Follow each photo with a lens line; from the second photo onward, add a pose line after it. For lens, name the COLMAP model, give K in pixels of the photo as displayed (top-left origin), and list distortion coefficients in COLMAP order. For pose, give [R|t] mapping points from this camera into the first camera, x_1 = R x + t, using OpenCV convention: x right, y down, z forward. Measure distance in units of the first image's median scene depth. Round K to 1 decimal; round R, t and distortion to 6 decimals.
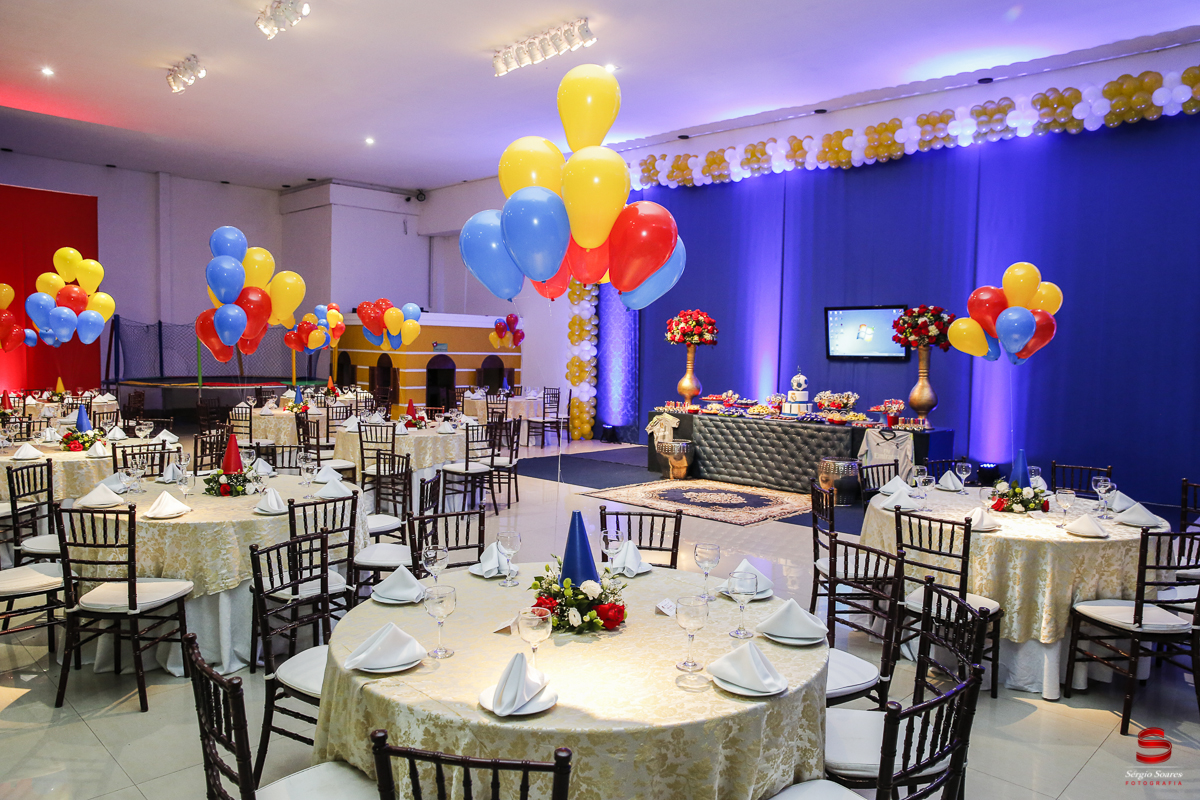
lens RADIAL K [[856.0, 0, 600.0], [0, 856.0, 400.0], [0, 0, 1]] dist [-0.000321, -0.000035]
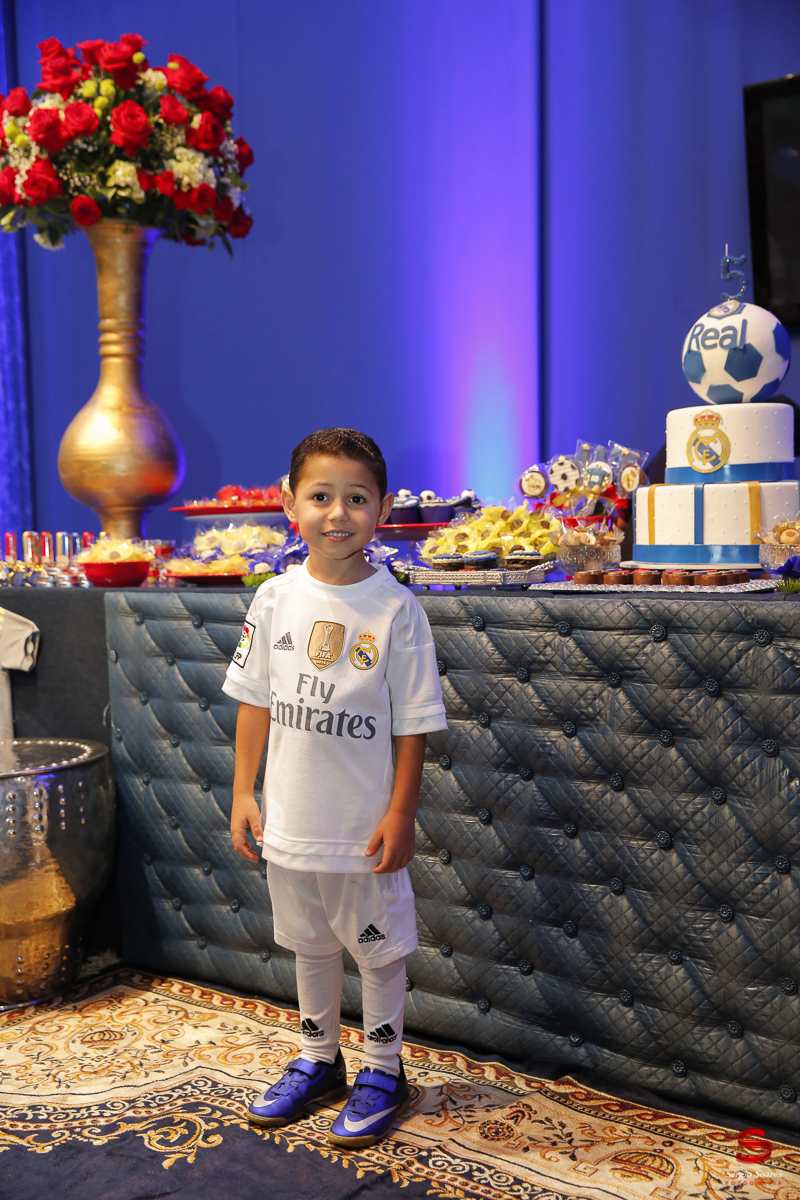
lens RADIAL K [[1374.1, 0, 398.7], [0, 1374.1, 619.3], [0, 0, 1]] dist [0.023527, 0.018623]
pose [[0.986279, -0.051279, 0.156919, 0.124105], [0.048656, 0.998605, 0.020517, 0.020106], [-0.157752, -0.012600, 0.987398, 0.729588]]
